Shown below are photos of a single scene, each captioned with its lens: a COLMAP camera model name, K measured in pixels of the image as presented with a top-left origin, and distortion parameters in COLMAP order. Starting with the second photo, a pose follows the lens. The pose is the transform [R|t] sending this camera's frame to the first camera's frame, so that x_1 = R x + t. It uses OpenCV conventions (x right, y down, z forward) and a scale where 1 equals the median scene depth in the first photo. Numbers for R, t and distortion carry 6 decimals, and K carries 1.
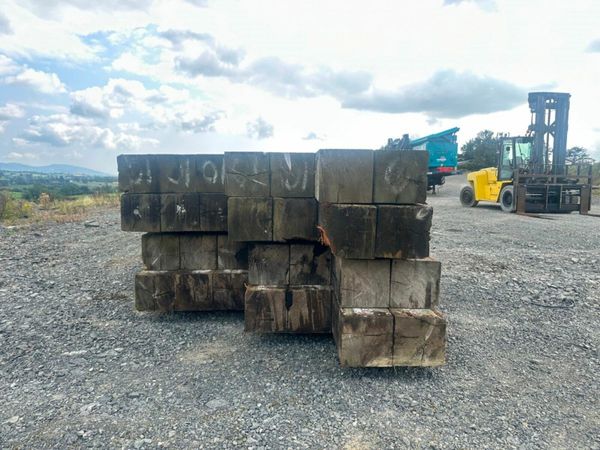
lens RADIAL K [[427.7, 0, 302.2], [0, 427.7, 223.3], [0, 0, 1]] dist [0.043193, -0.052055]
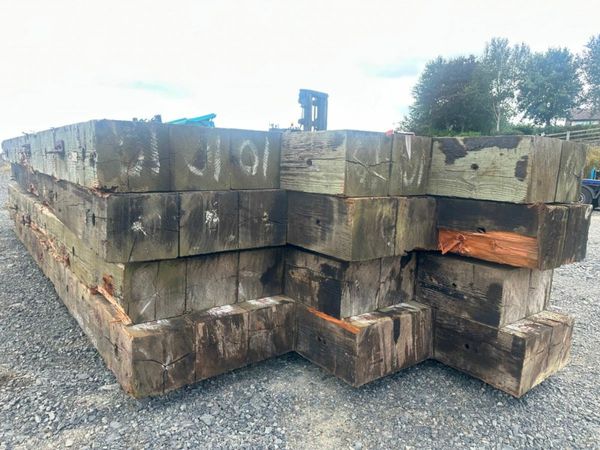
lens RADIAL K [[427.7, 0, 298.4], [0, 427.7, 224.7], [0, 0, 1]] dist [0.043193, -0.052055]
pose [[0.807696, -0.062446, 0.586282, -0.542333], [0.040687, 0.997908, 0.050237, -0.047730], [-0.588193, -0.016722, 0.808548, 0.430356]]
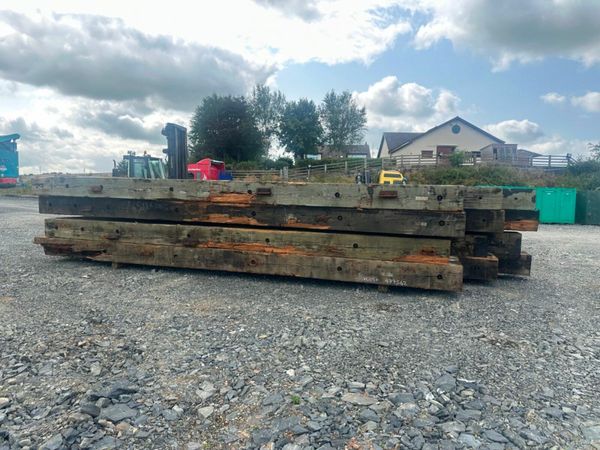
lens RADIAL K [[427.7, 0, 299.2], [0, 427.7, 226.3], [0, 0, 1]] dist [0.043193, -0.052055]
pose [[0.333556, -0.068827, 0.940214, -1.926260], [0.086175, 0.995382, 0.042294, -0.126510], [-0.938783, 0.066916, 0.337947, 1.017249]]
